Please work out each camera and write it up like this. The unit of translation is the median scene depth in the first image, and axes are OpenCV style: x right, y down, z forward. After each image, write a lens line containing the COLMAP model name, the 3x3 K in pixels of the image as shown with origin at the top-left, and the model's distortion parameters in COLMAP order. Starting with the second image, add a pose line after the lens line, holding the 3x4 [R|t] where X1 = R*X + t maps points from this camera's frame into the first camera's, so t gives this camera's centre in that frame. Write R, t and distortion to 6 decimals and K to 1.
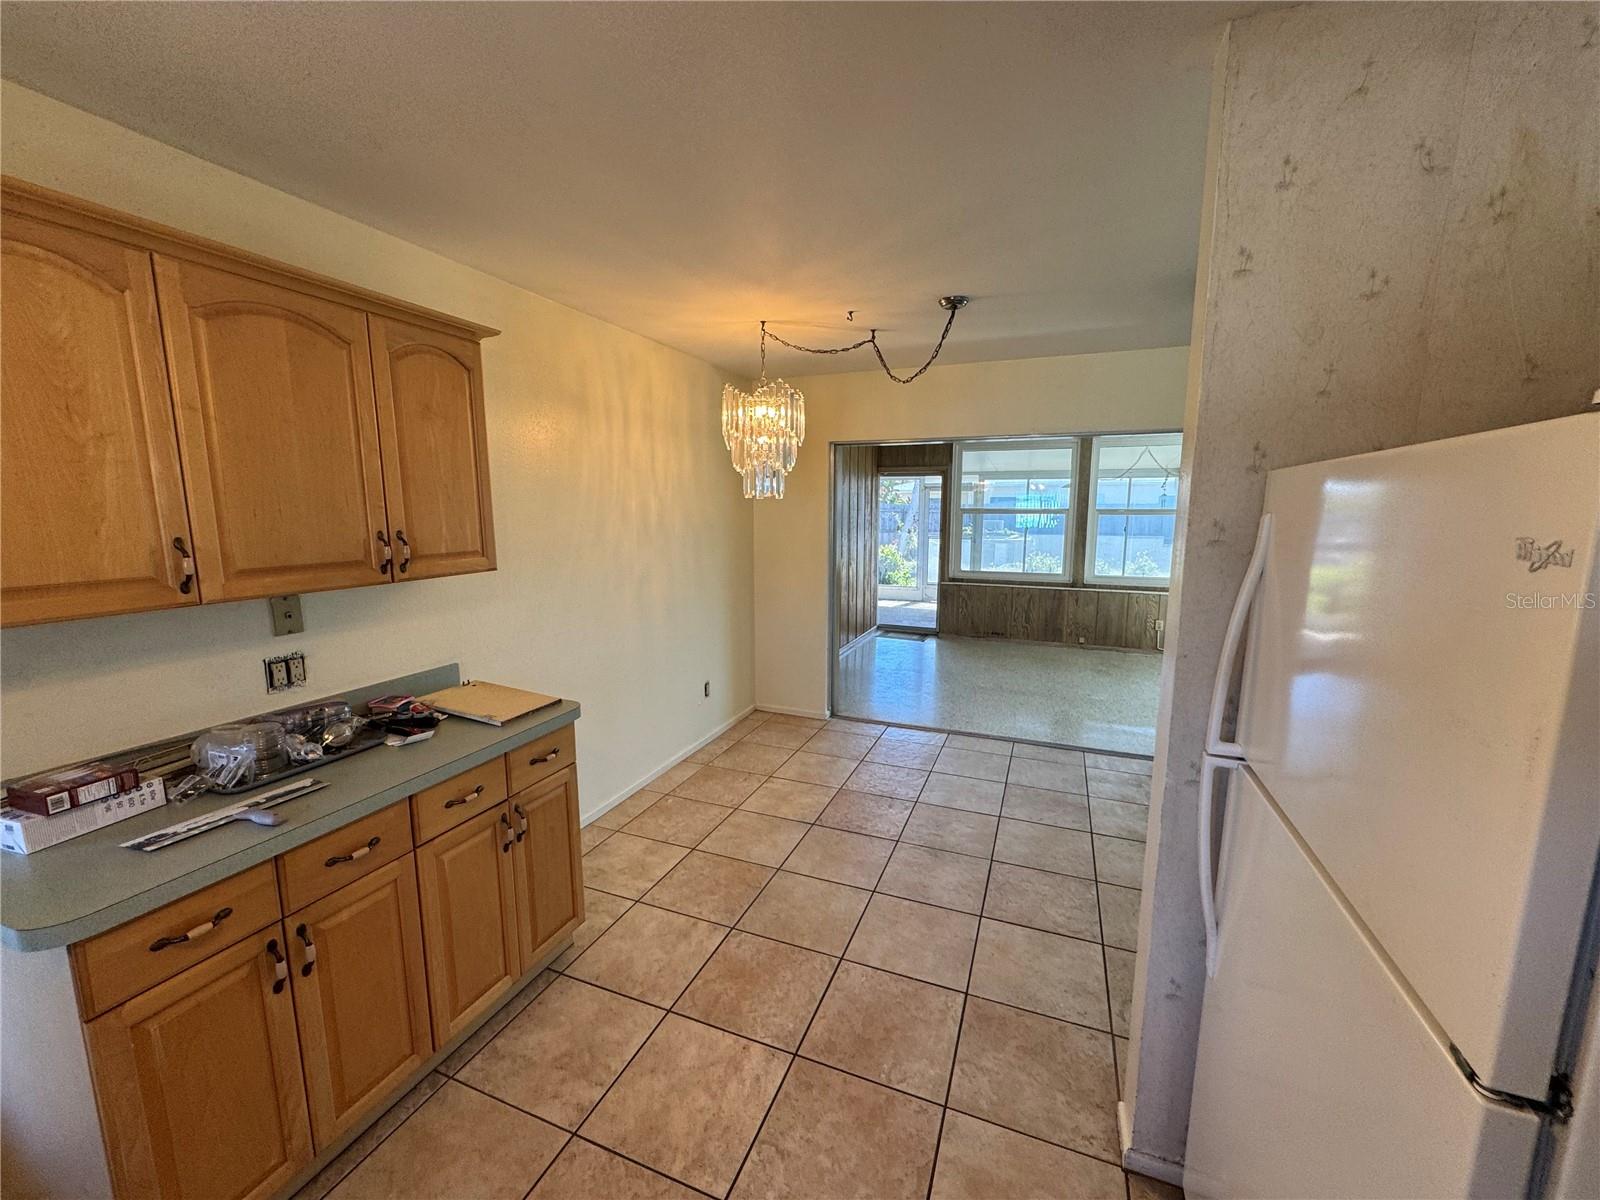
lens RADIAL K [[634.9, 0, 798.0], [0, 634.9, 602.2], [0, 0, 1]] dist [-0.003957, 0.000107]
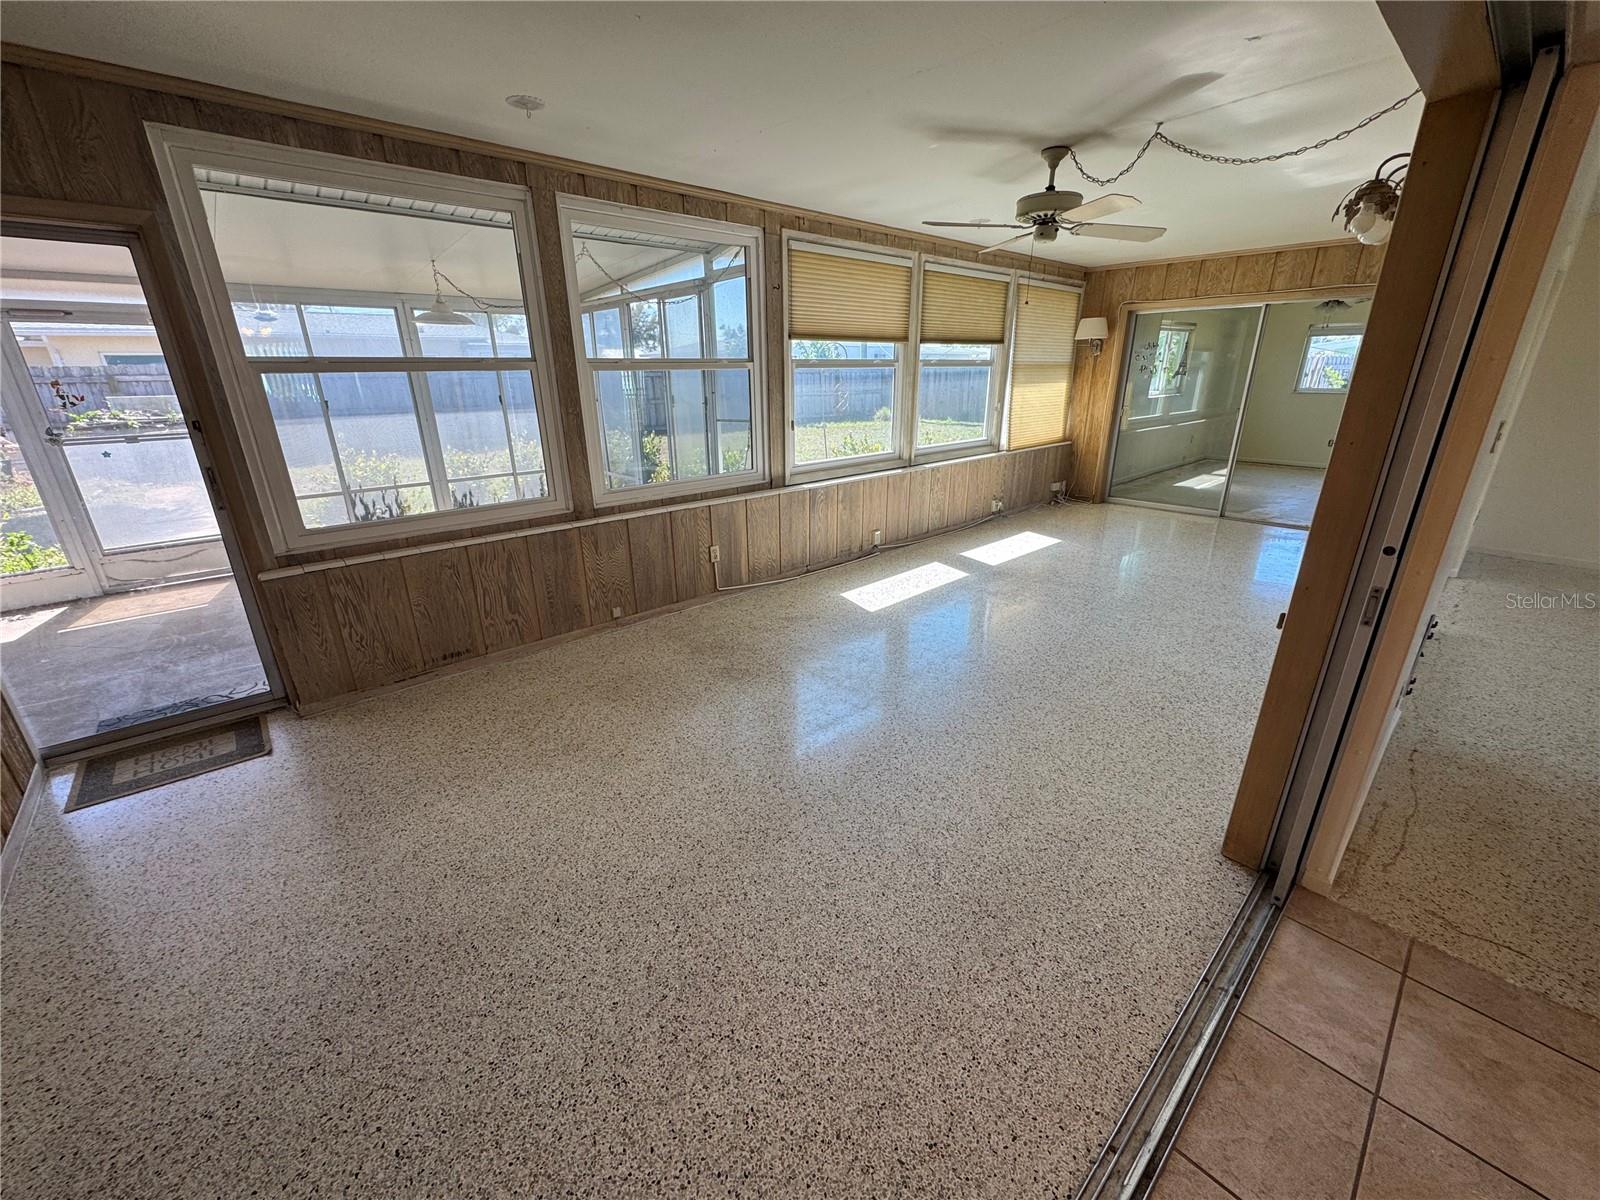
lens RADIAL K [[634.9, 0, 798.0], [0, 634.9, 602.2], [0, 0, 1]] dist [-0.003957, 0.000107]
pose [[0.436916, -0.312393, 0.843513, 0.056273], [0.147700, 0.949943, 0.275305, -0.073465], [-0.887293, 0.004302, 0.461186, 0.593115]]
